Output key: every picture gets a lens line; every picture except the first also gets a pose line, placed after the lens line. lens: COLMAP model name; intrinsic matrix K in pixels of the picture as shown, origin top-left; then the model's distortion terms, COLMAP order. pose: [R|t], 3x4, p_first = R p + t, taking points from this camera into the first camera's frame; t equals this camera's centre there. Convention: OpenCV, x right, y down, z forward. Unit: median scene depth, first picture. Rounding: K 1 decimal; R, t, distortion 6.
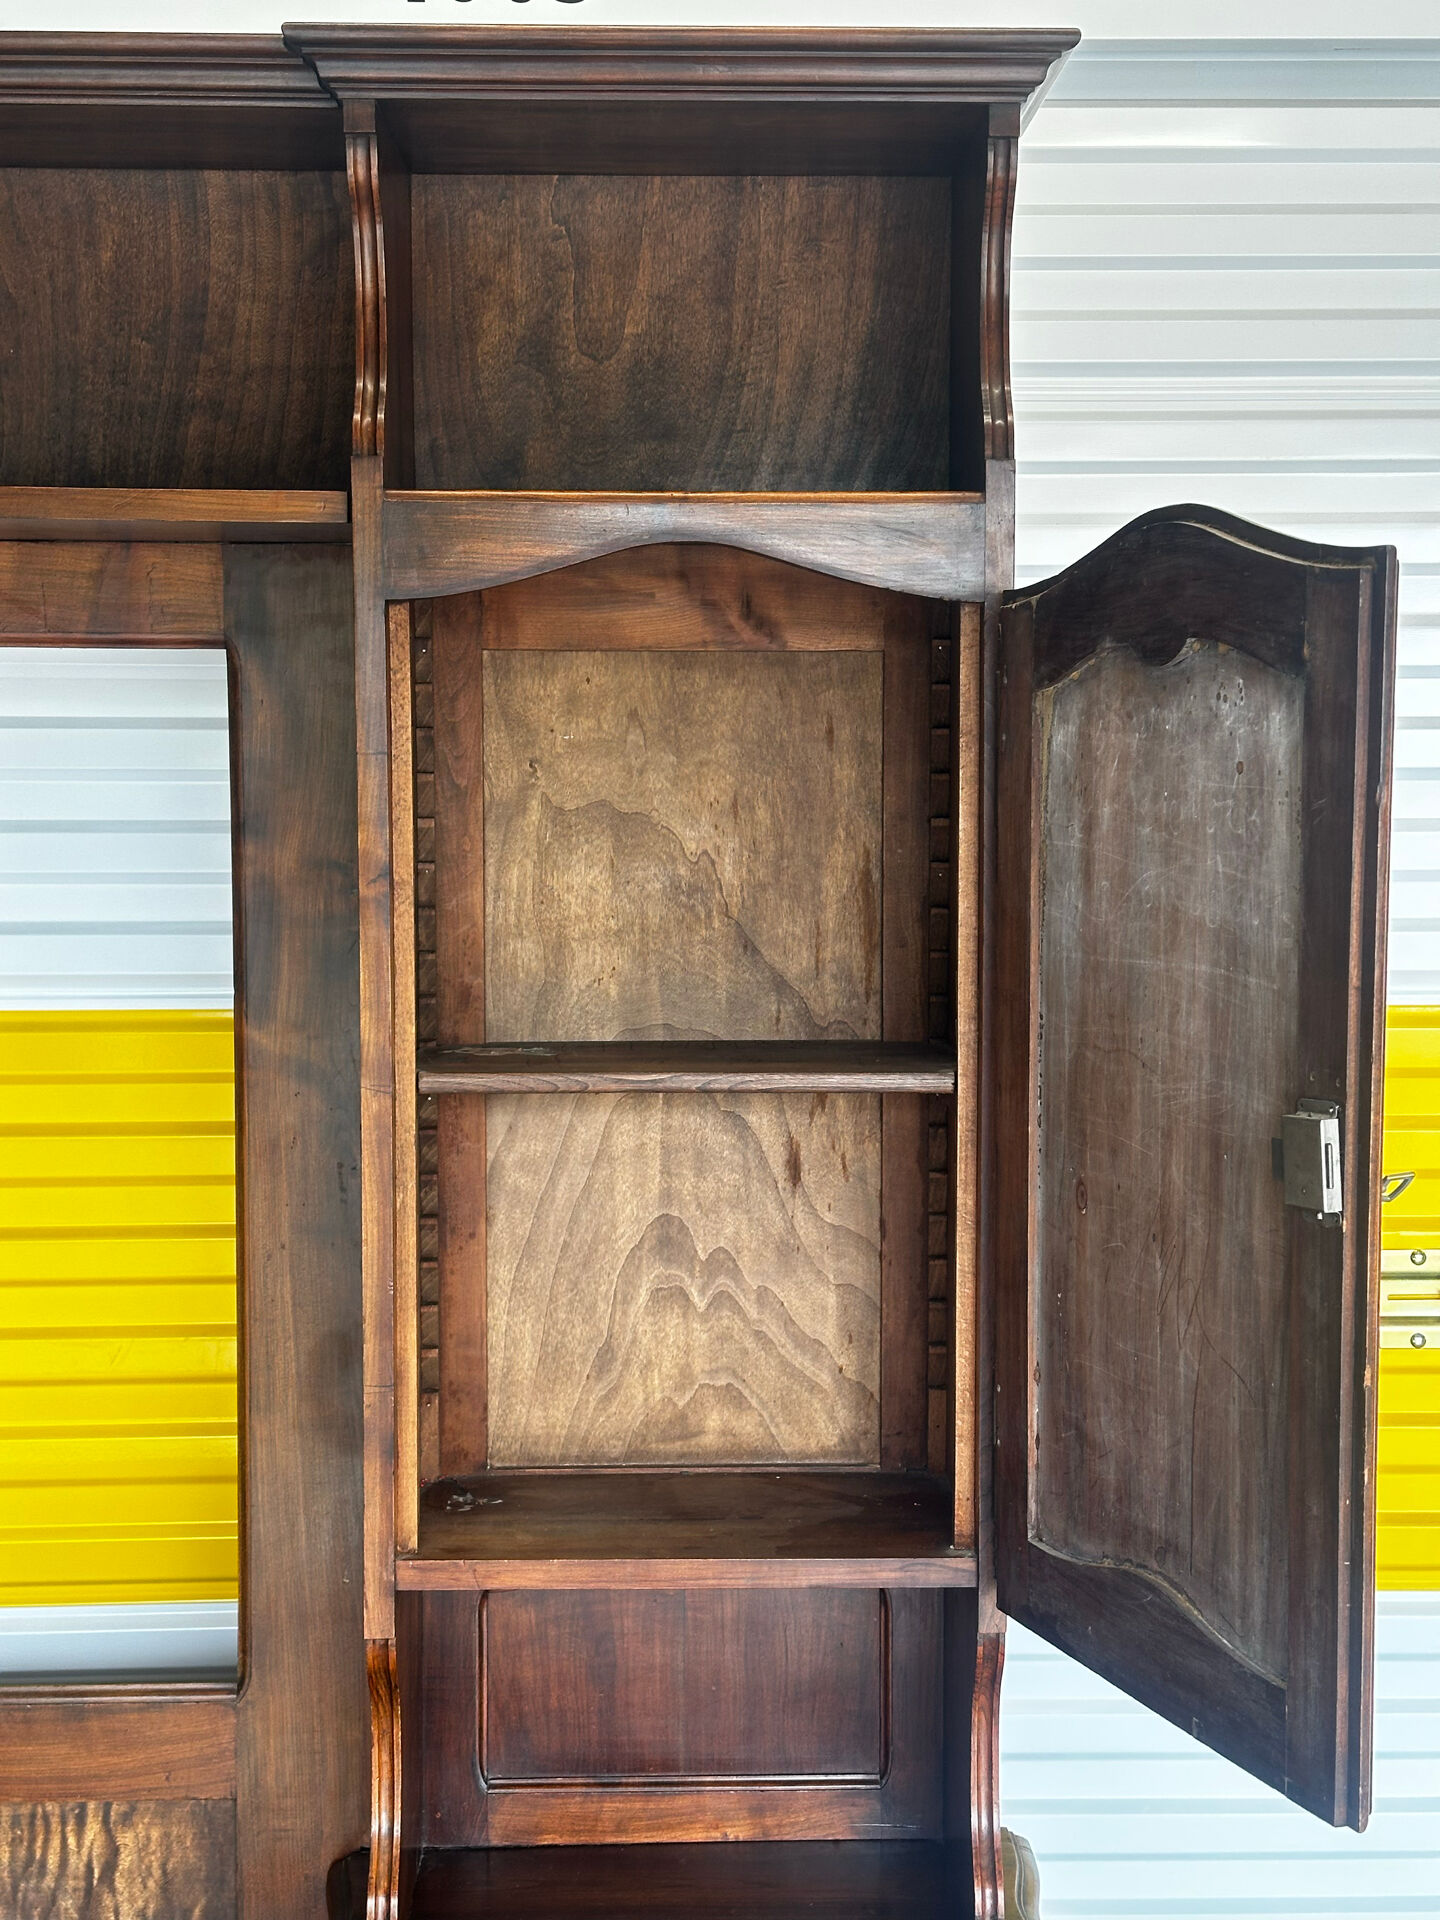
lens RADIAL K [[2635.3, 0, 726.7], [0, 2635.3, 958.9], [0, 0, 1]] dist [0.197061, -0.439946]
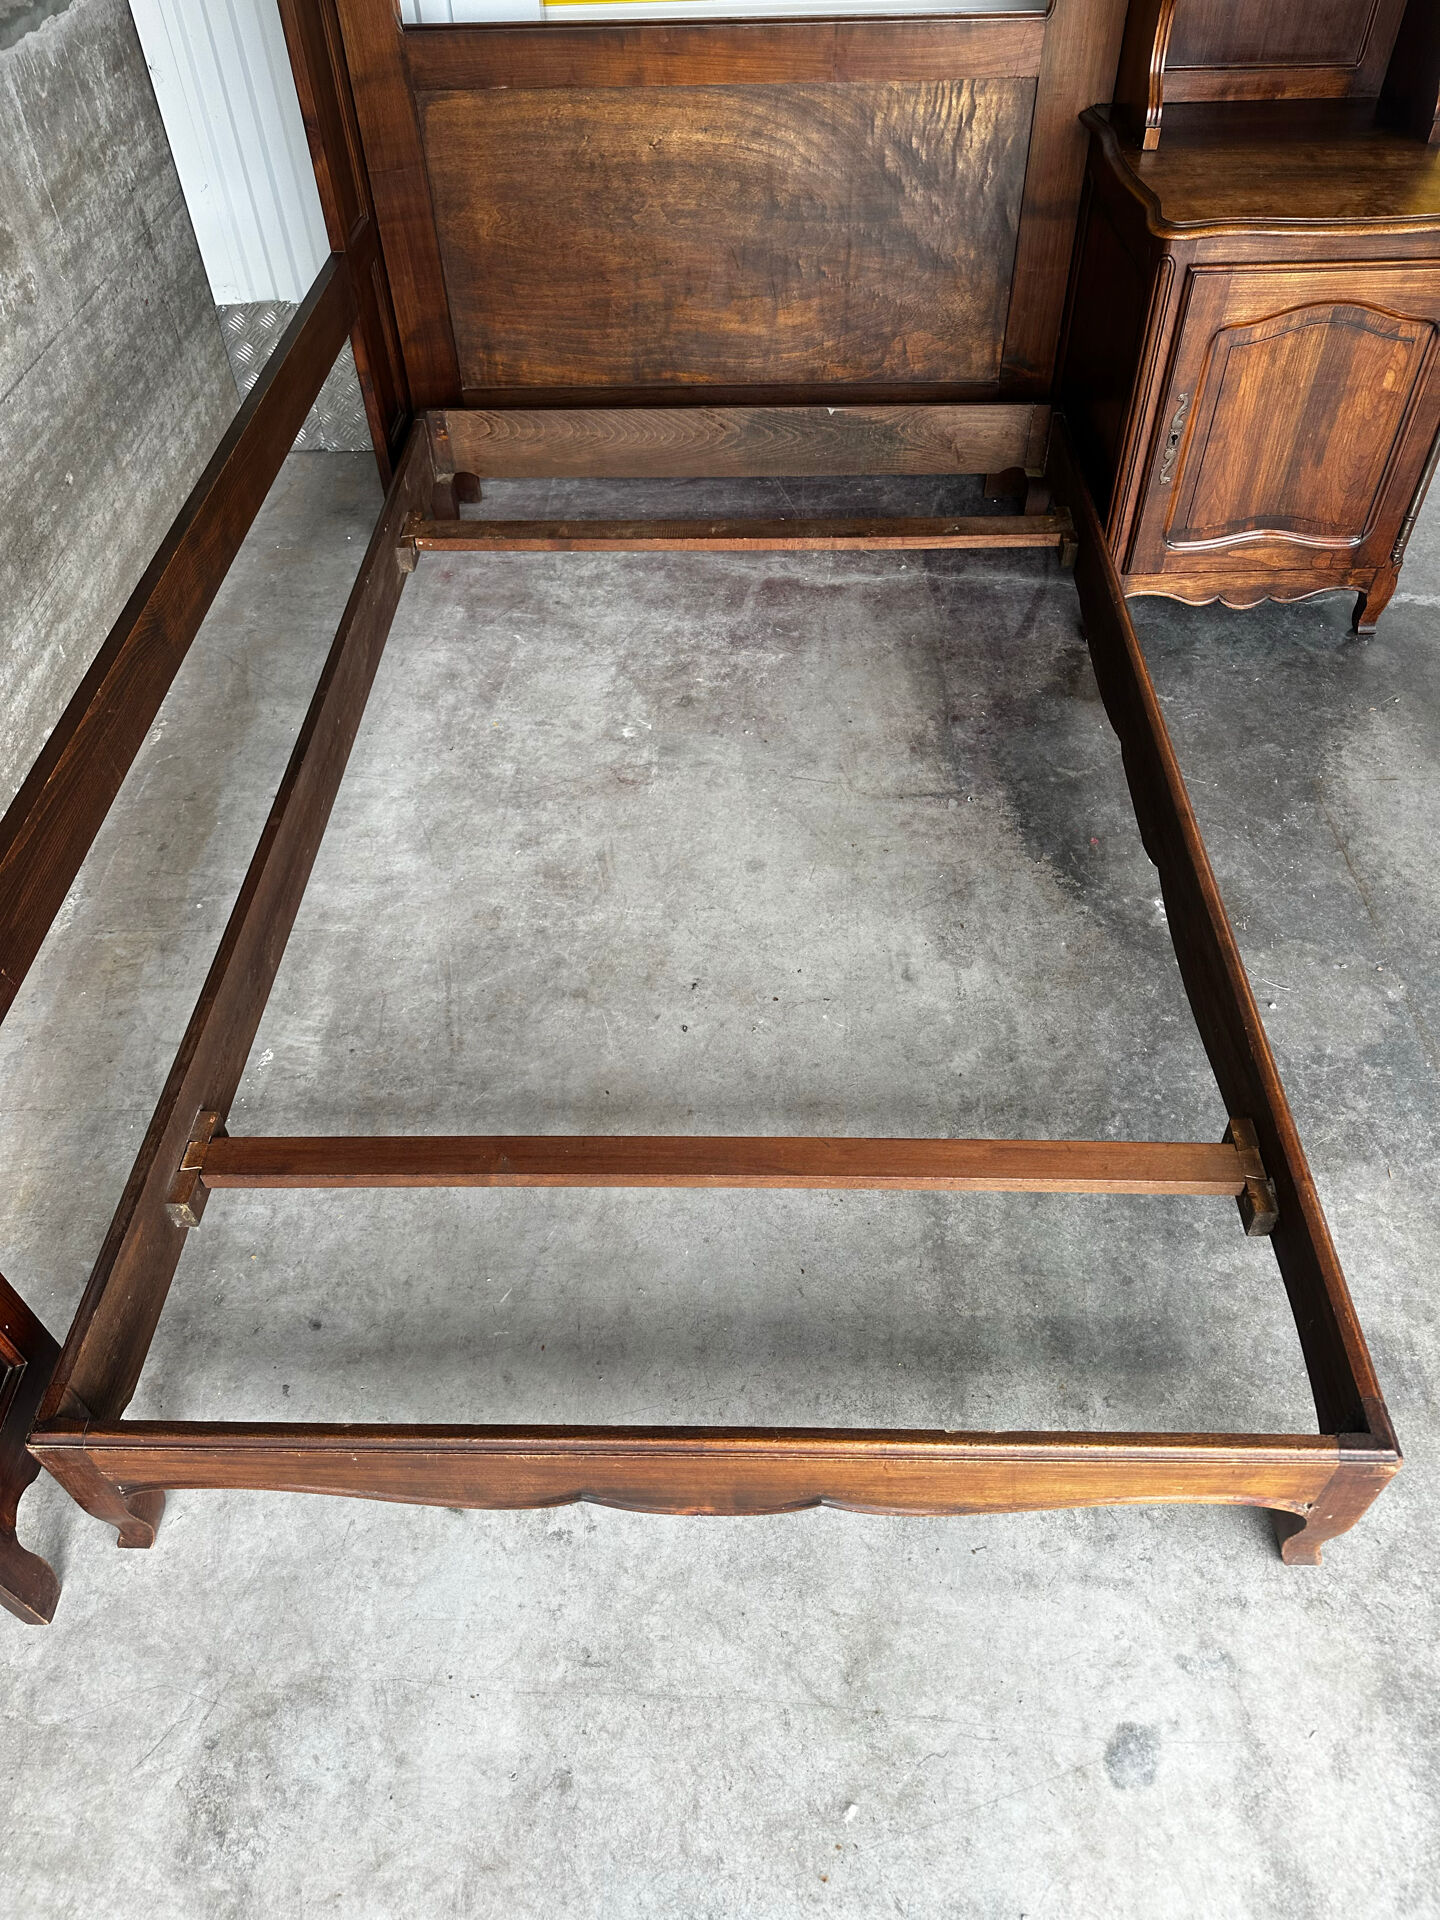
lens RADIAL K [[1352.3, 0, 721.3], [0, 1352.3, 950.8], [0, 0, 1]] dist [0.018196, -0.026248]
pose [[0.999394, 0.004296, -0.034548, -0.399885], [0.020335, 0.733440, 0.679450, 0.097721], [0.028258, -0.679741, 0.732908, -0.224786]]
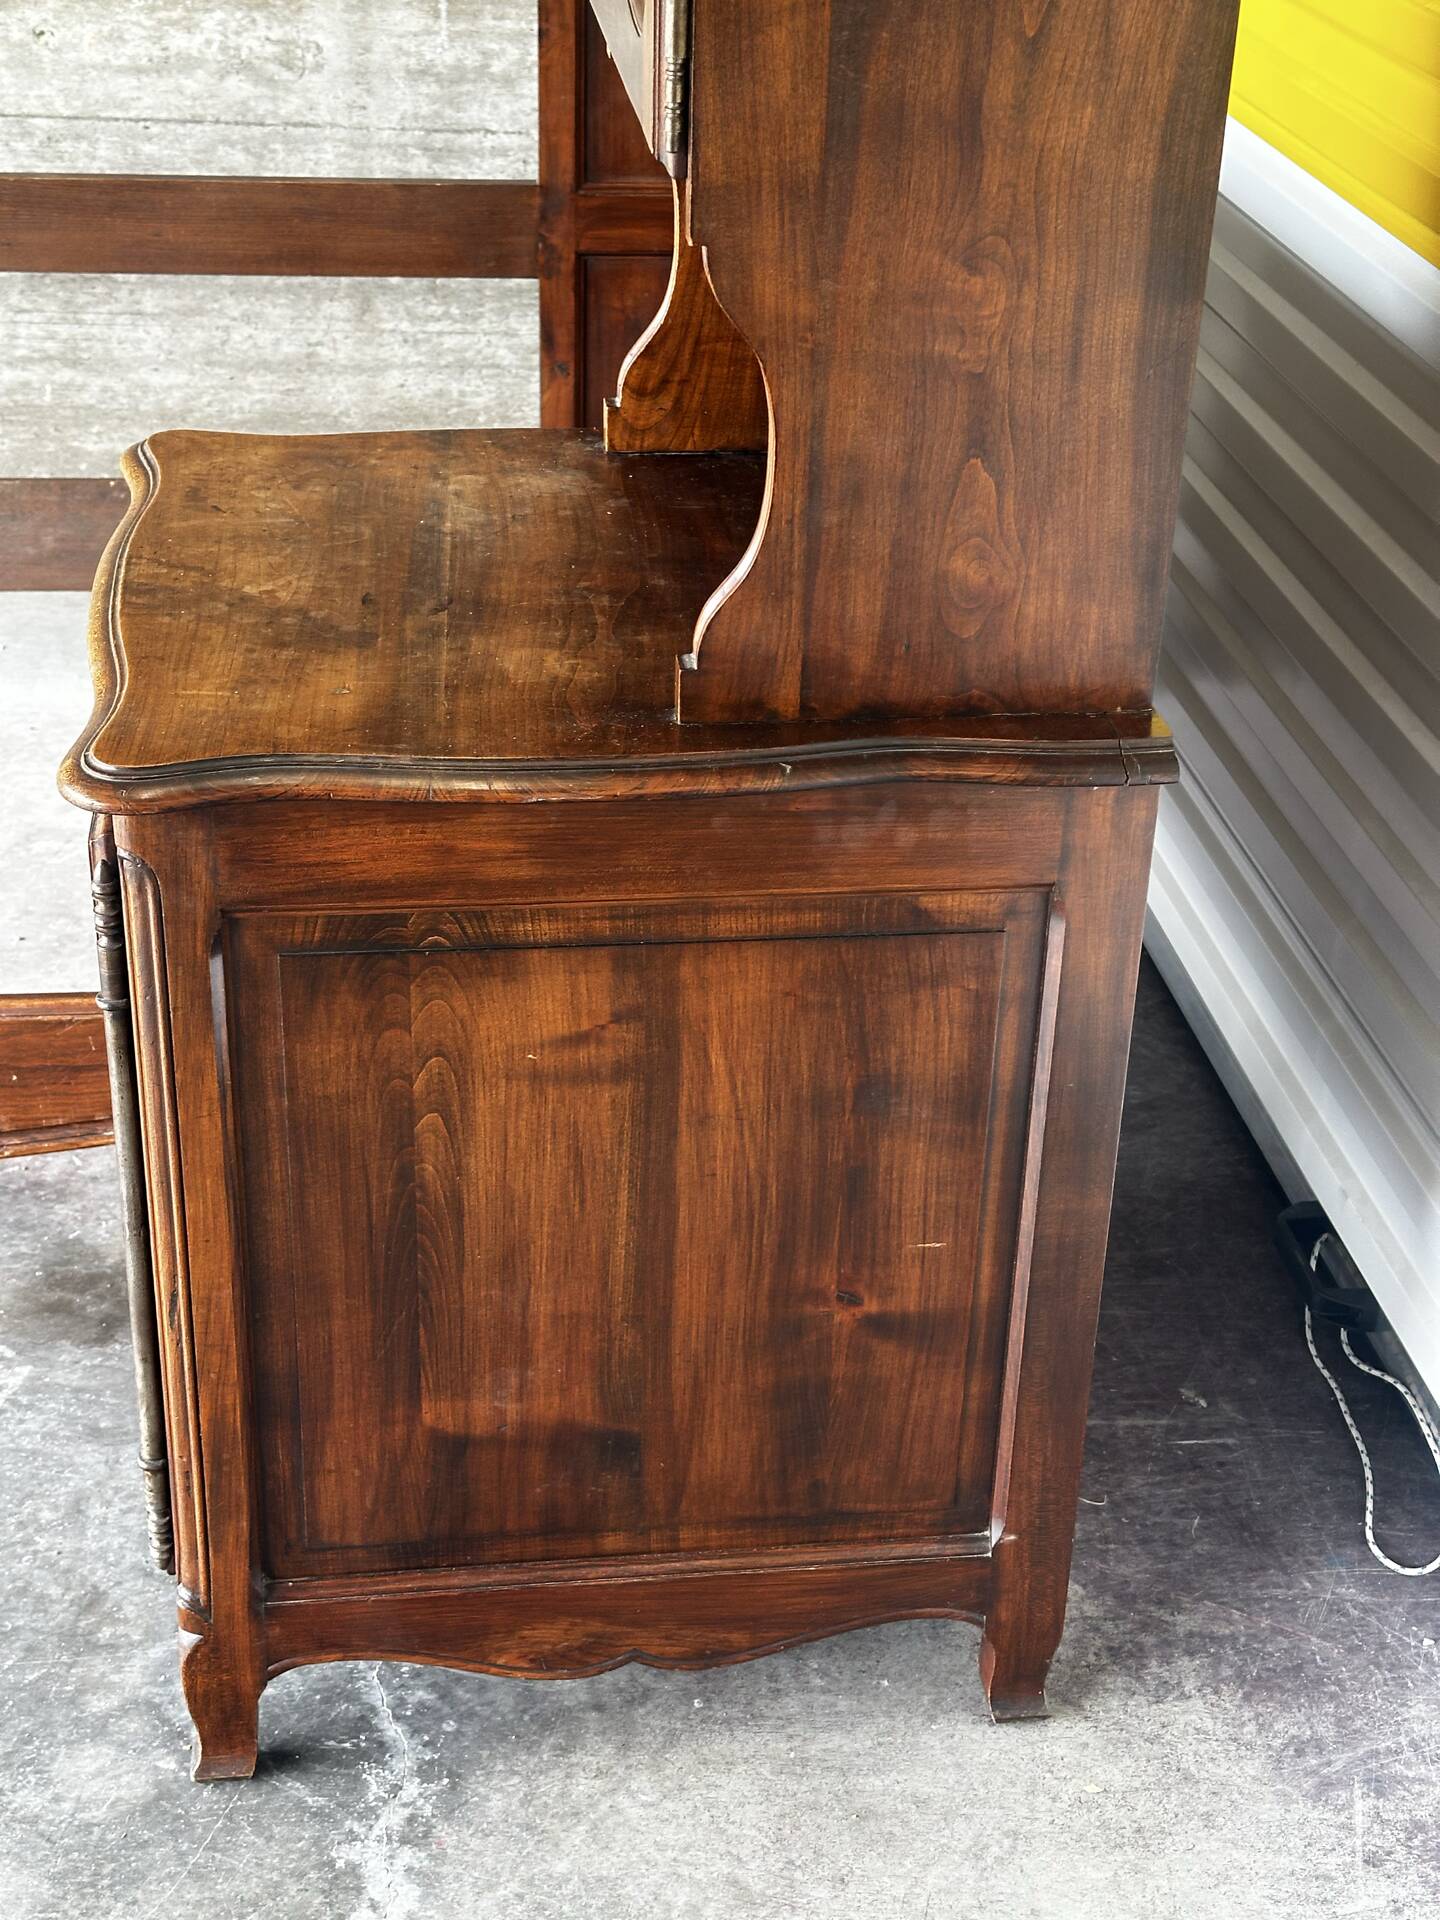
lens RADIAL K [[2658.2, 0, 708.9], [0, 2658.2, 953.0], [0, 0, 1]] dist [0.175396, -0.319199]
pose [[0.090411, 0.485950, -0.869298, 0.707426], [-0.103375, 0.872737, 0.477121, 0.081554], [0.990525, 0.046726, 0.129140, 0.856177]]
